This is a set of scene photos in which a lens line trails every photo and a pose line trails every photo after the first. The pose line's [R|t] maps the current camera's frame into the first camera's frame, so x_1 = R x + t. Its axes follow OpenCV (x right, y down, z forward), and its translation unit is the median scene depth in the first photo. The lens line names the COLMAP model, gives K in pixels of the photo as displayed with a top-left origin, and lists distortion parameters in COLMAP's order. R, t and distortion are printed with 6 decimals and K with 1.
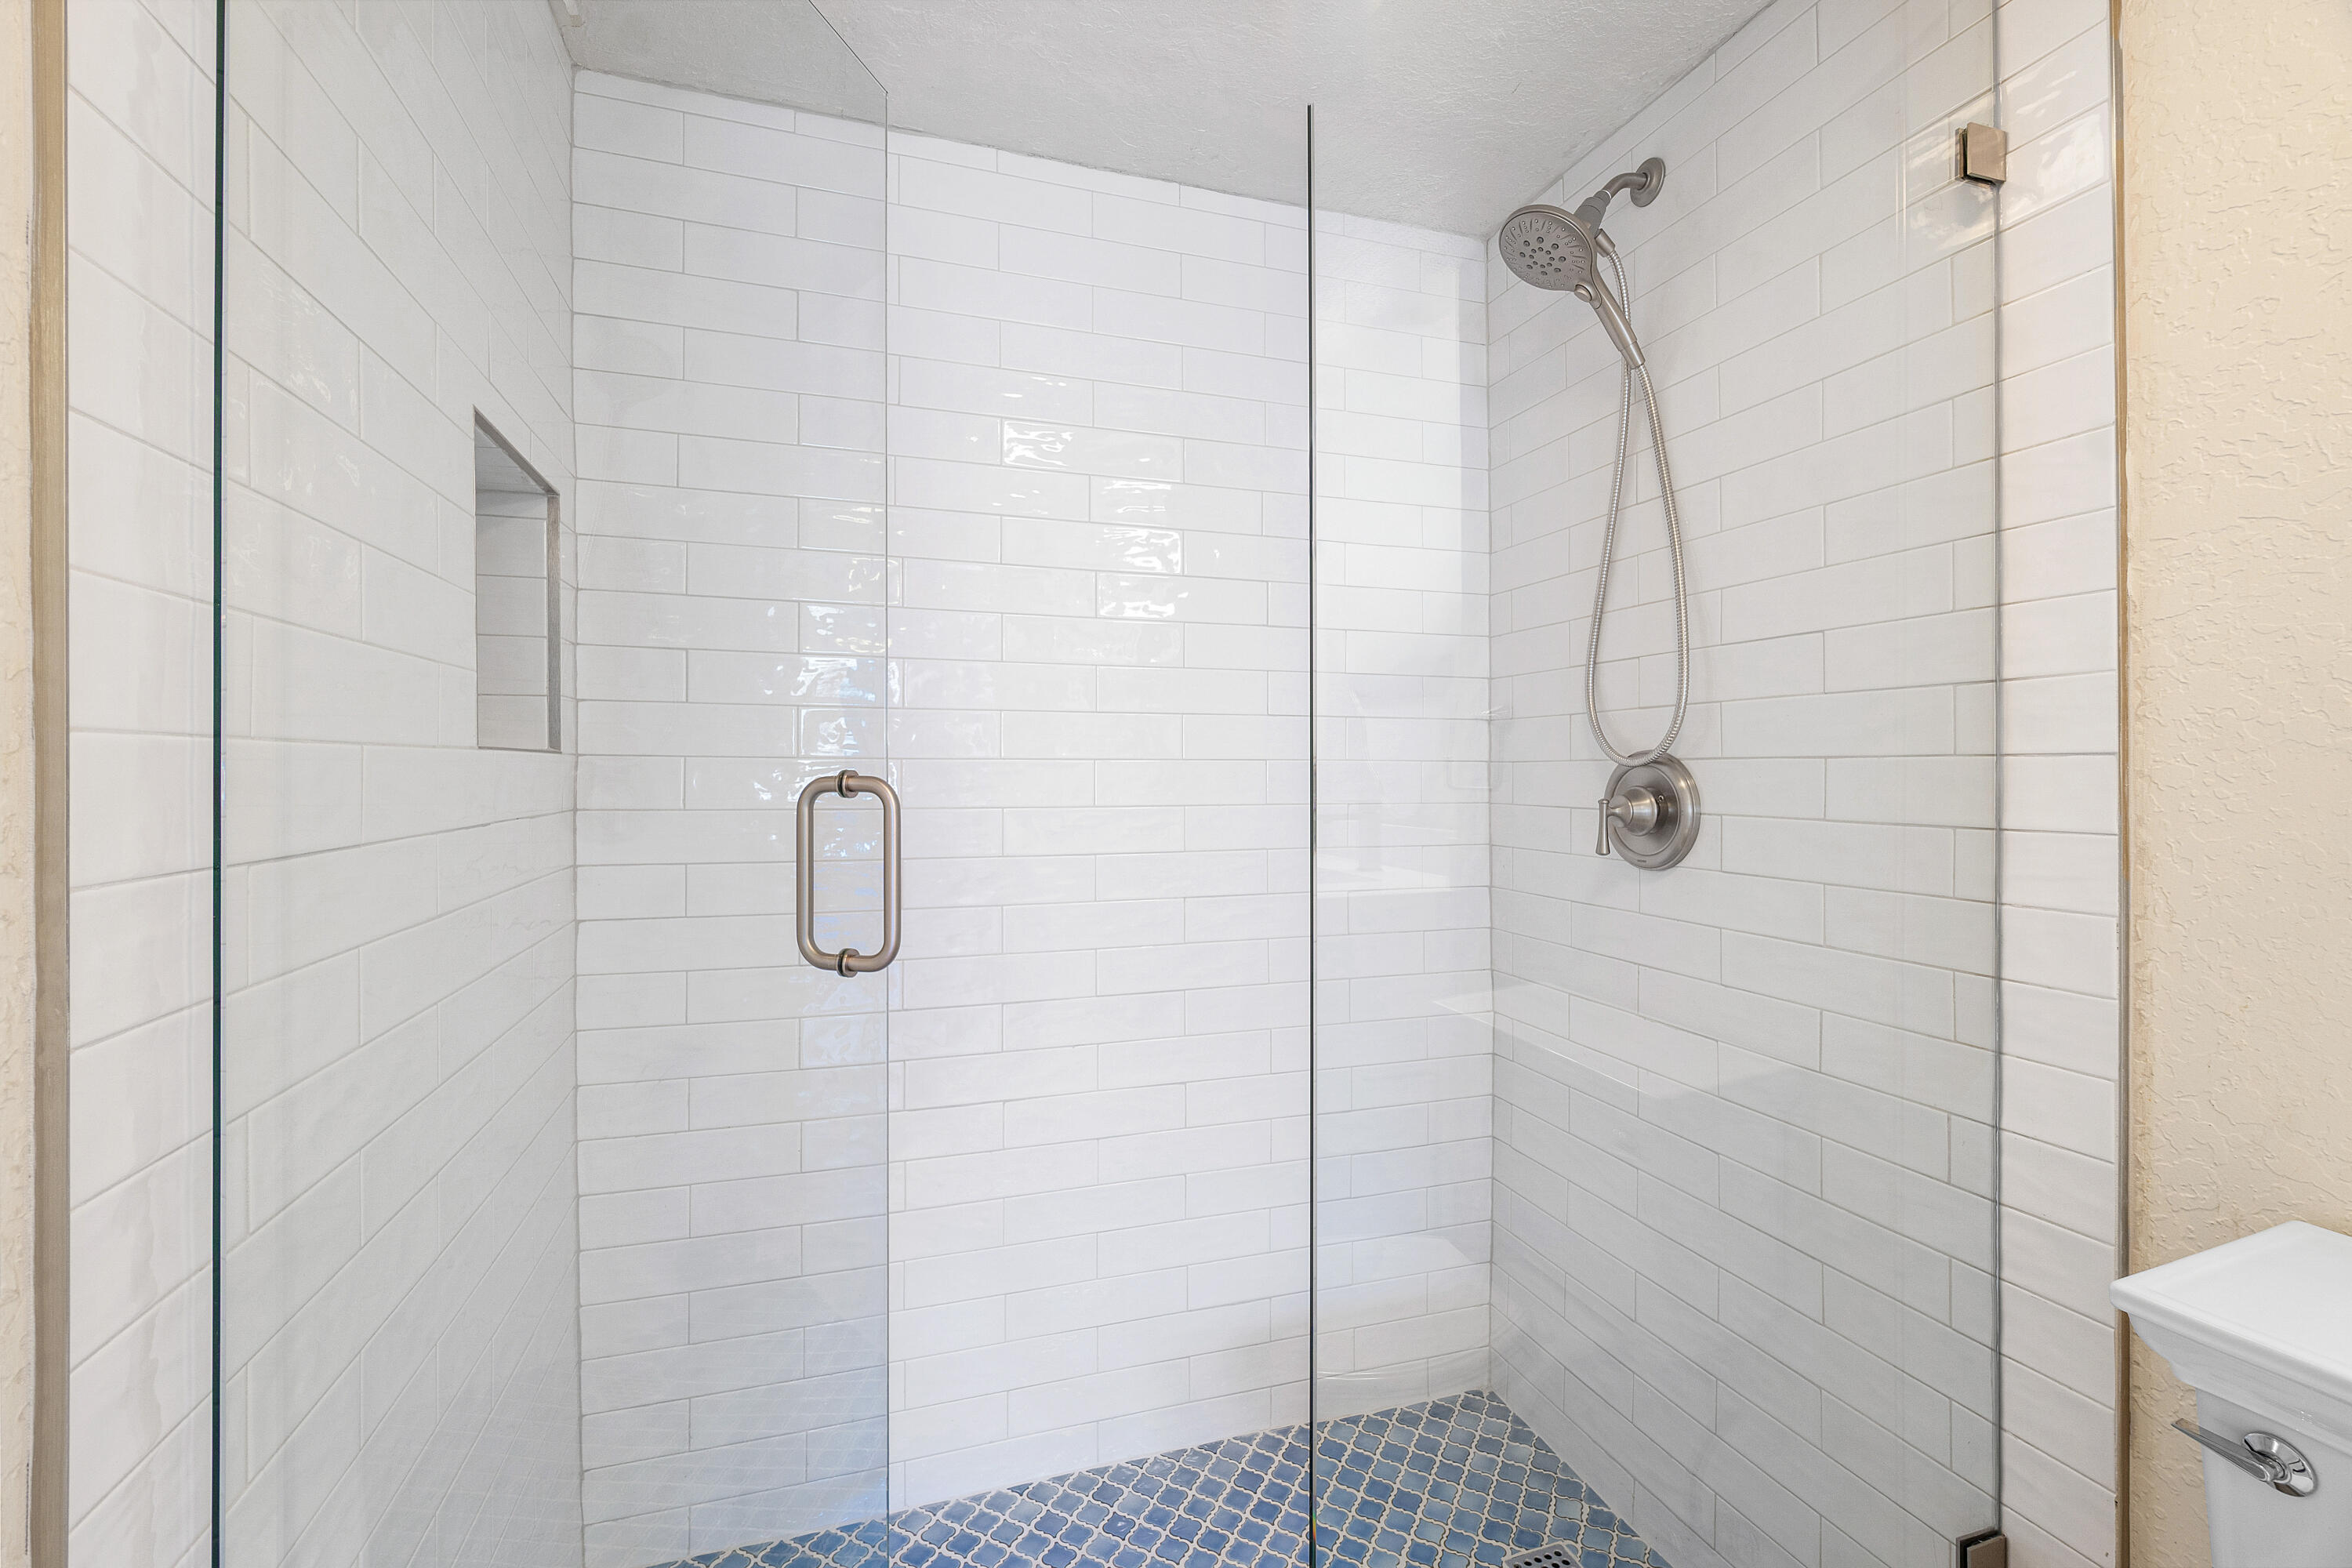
lens RADIAL K [[1033.6, 0, 1188.9], [0, 1033.6, 761.4], [0, 0, 1]] dist [0.002469, 0.000574]
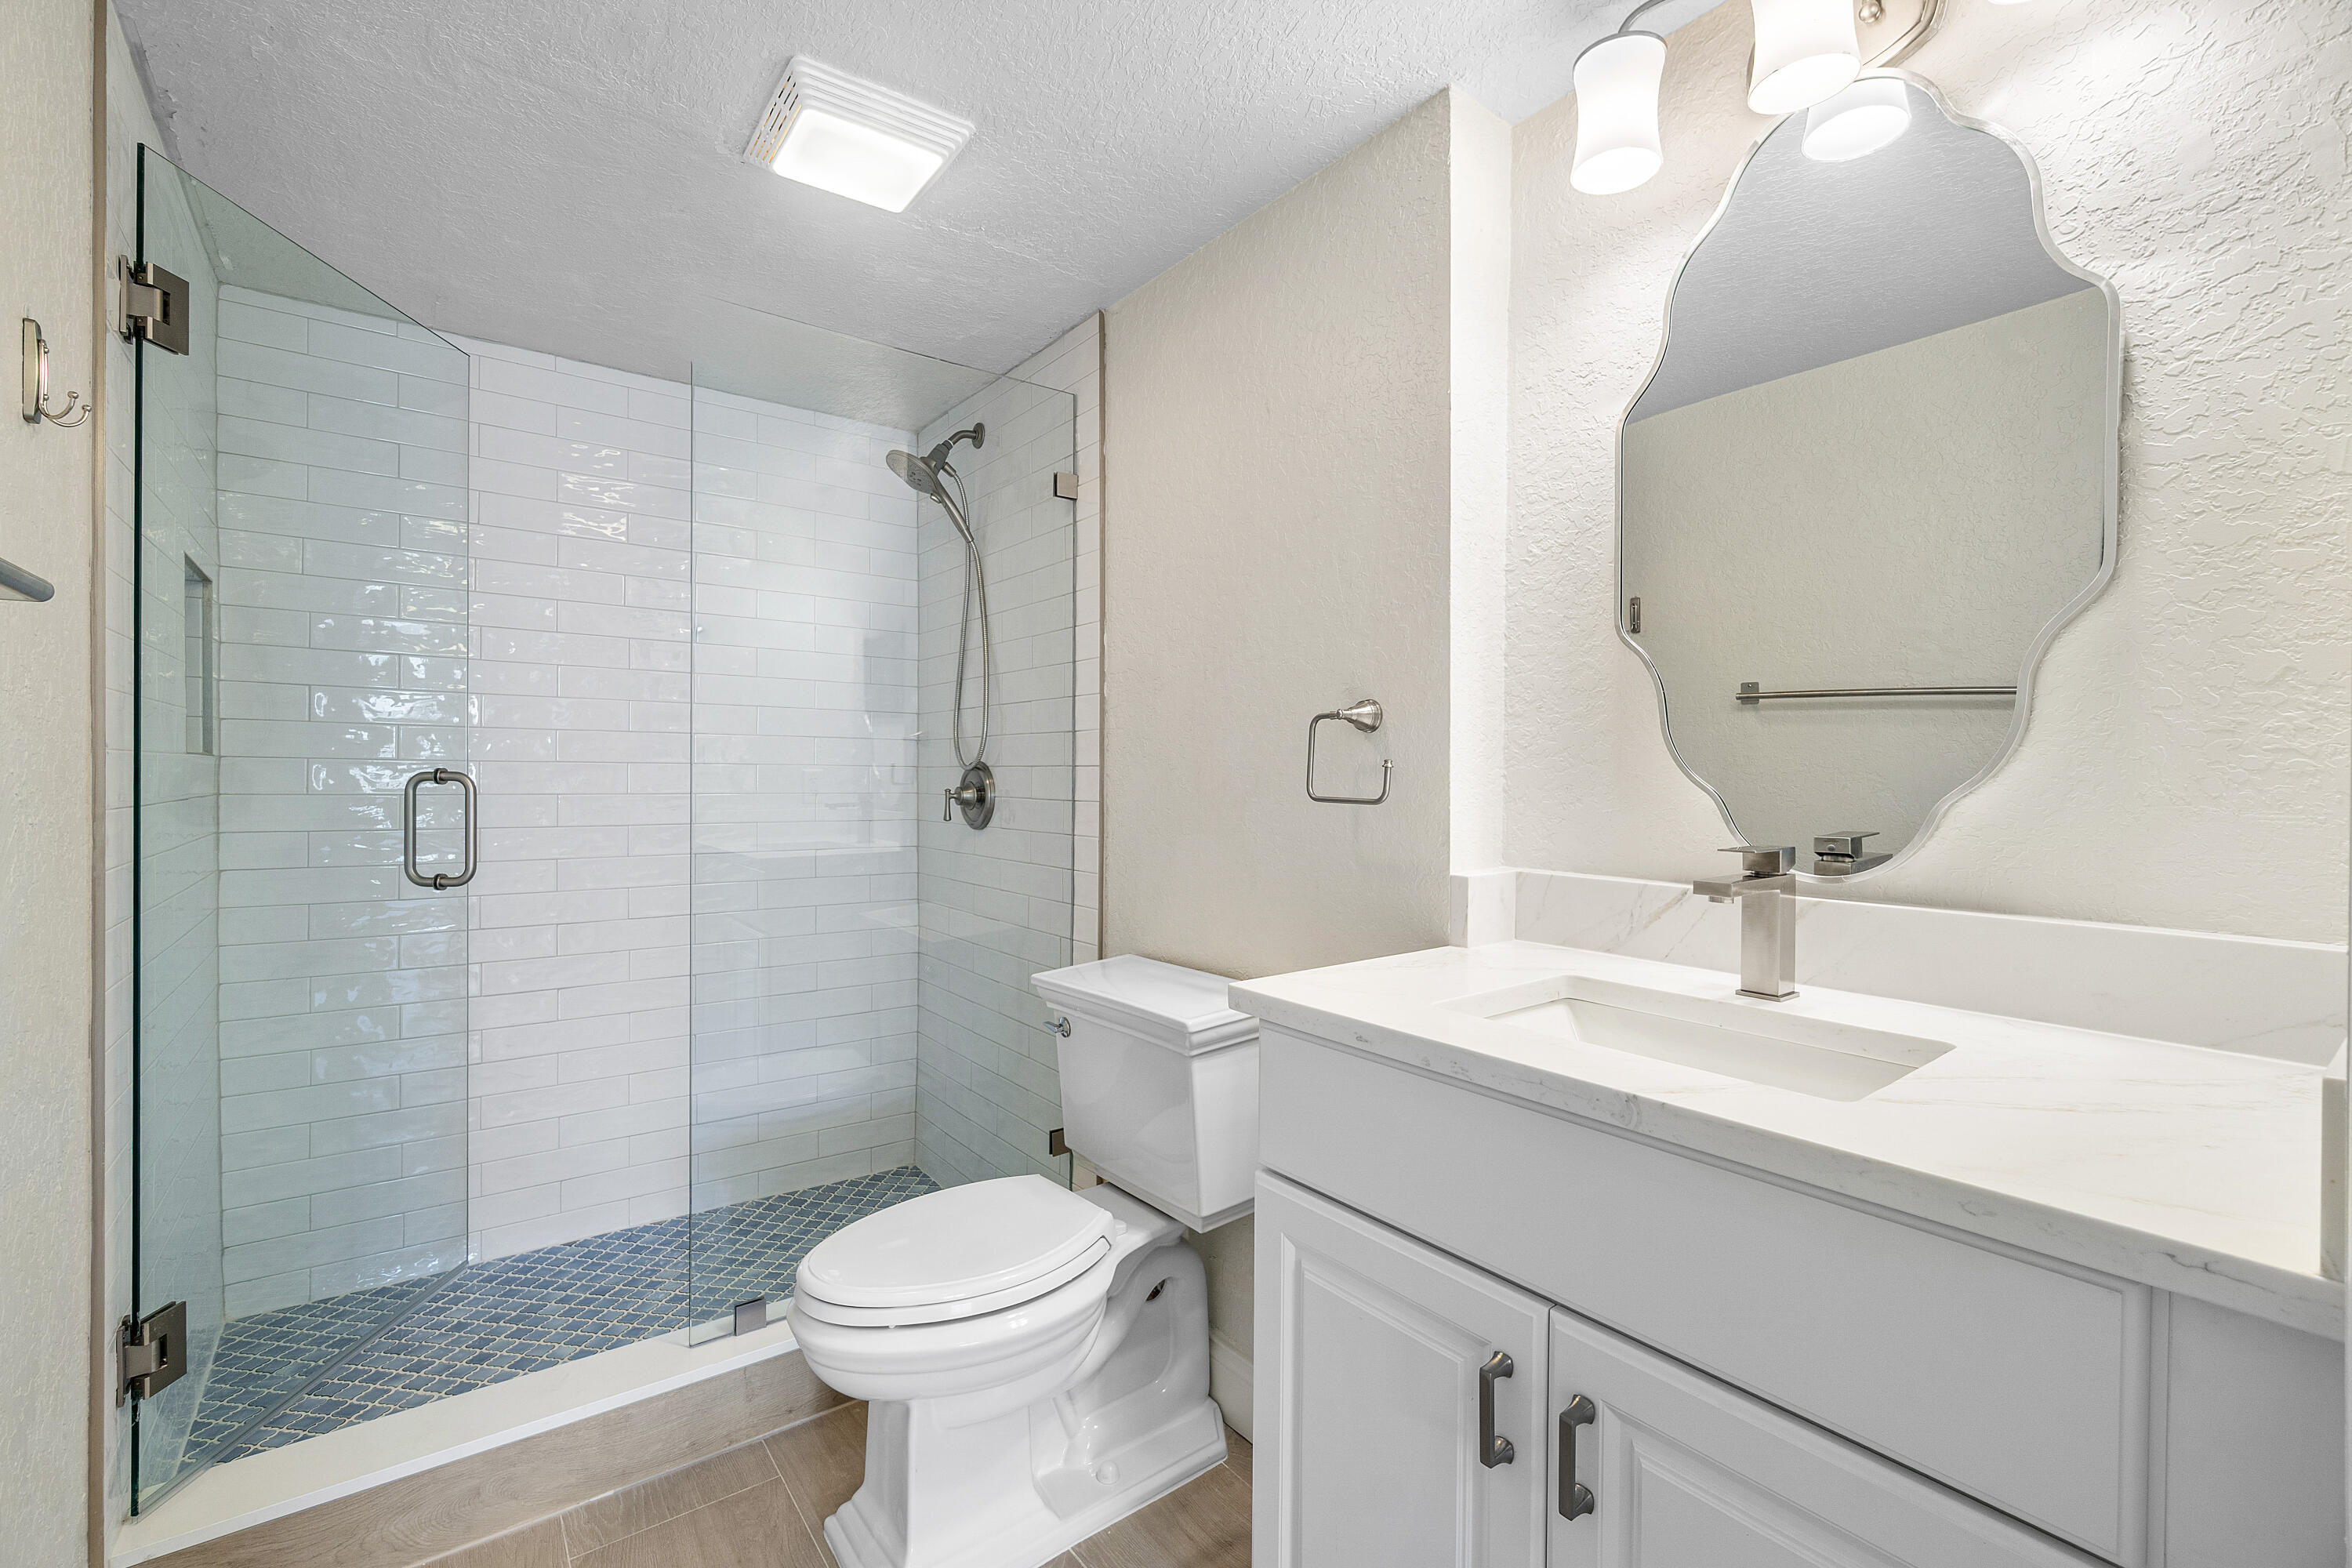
lens RADIAL K [[1019.2, 0, 1177.6], [0, 1019.2, 779.2], [0, 0, 1]] dist [-0.001454, -0.000042]
pose [[0.948477, 0.006269, 0.316783, 0.232292], [-0.010341, 0.999884, 0.011174, -0.003883], [-0.316677, -0.013874, 0.948432, -0.780701]]
